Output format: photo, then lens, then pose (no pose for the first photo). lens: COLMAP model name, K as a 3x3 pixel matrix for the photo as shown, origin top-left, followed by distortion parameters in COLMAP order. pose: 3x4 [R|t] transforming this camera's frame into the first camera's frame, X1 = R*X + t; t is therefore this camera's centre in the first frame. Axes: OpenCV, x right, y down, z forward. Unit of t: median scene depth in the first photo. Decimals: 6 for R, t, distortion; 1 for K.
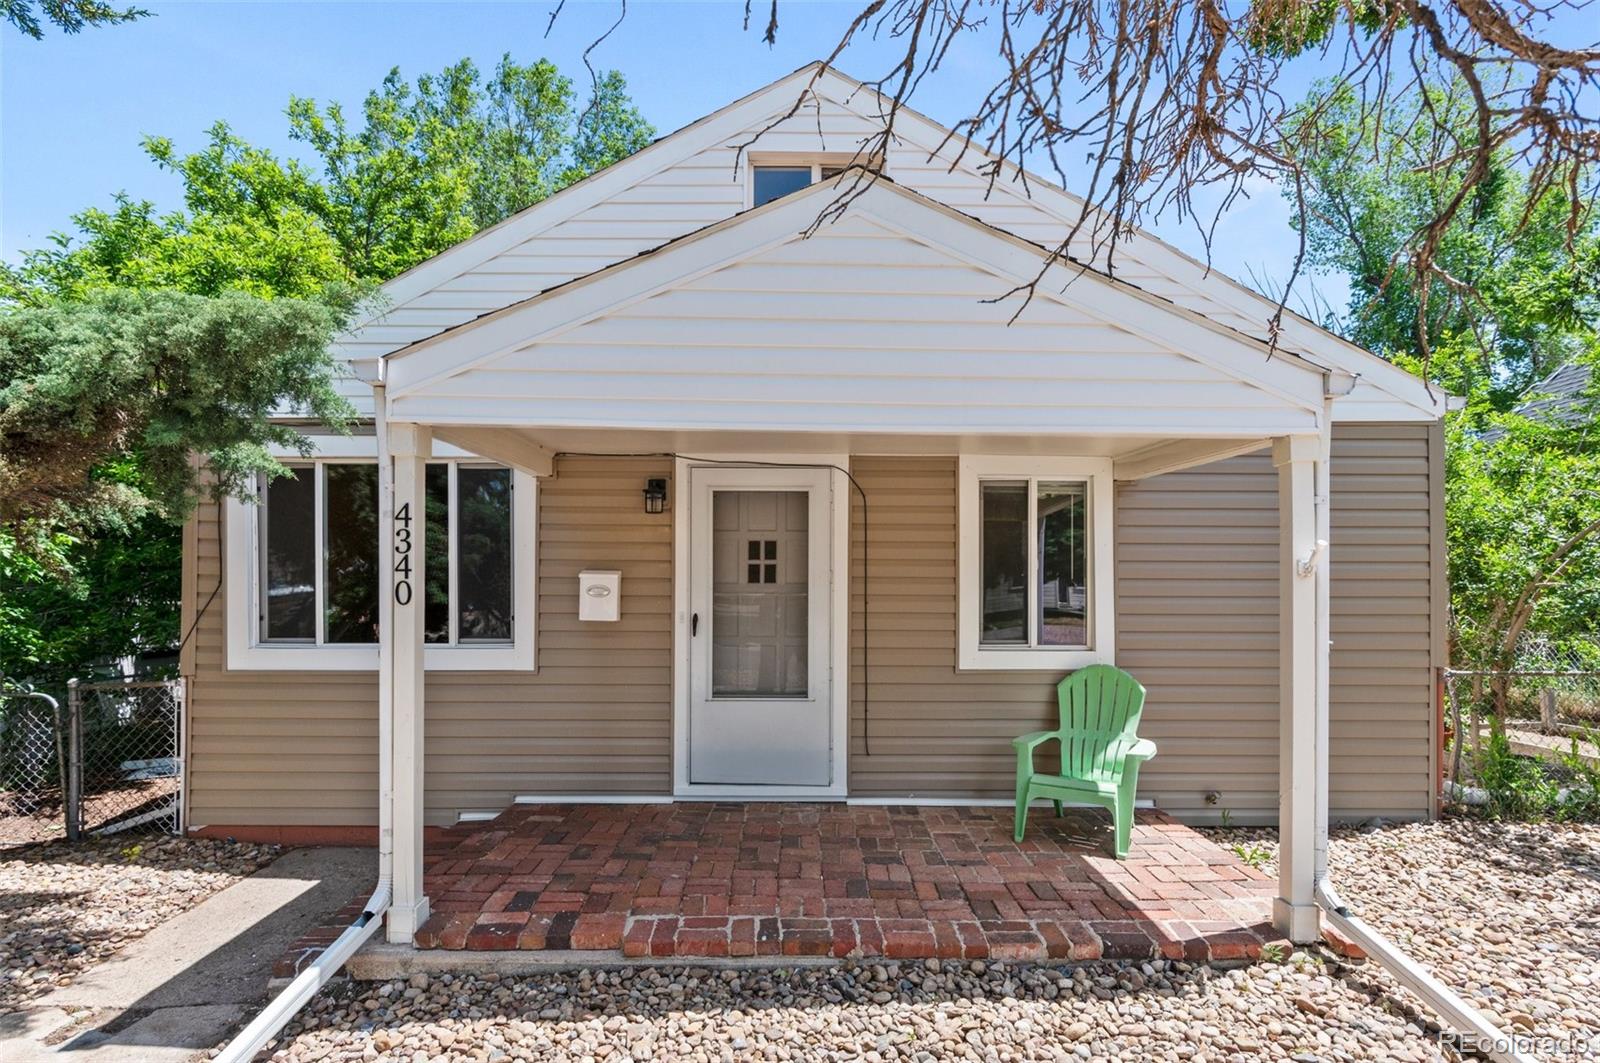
lens RADIAL K [[792.5, 0, 787.3], [0, 792.5, 579.0], [0, 0, 1]] dist [0.002076, 0.000654]
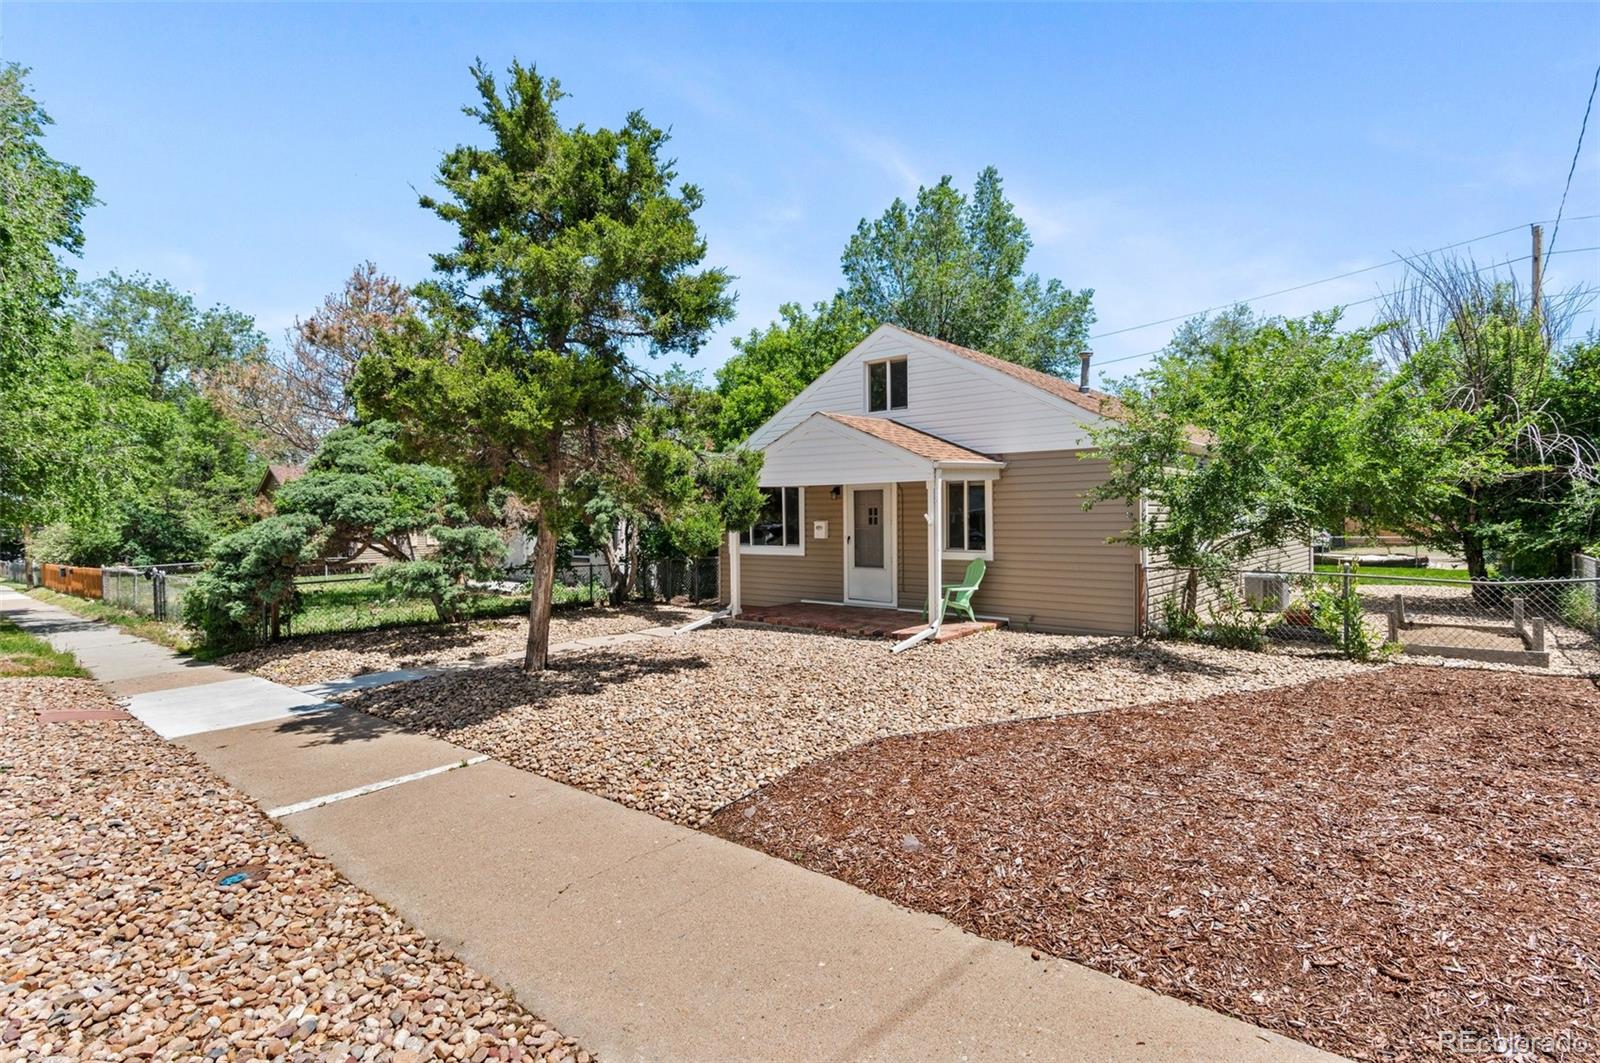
lens RADIAL K [[792.5, 0, 804.2], [0, 792.5, 529.3], [0, 0, 1]] dist [0.002076, 0.000654]
pose [[0.759277, -0.002859, -0.650761, 1.511559], [0.014648, 0.999812, 0.012697, -0.014826], [0.650602, -0.019173, 0.759177, -1.134806]]
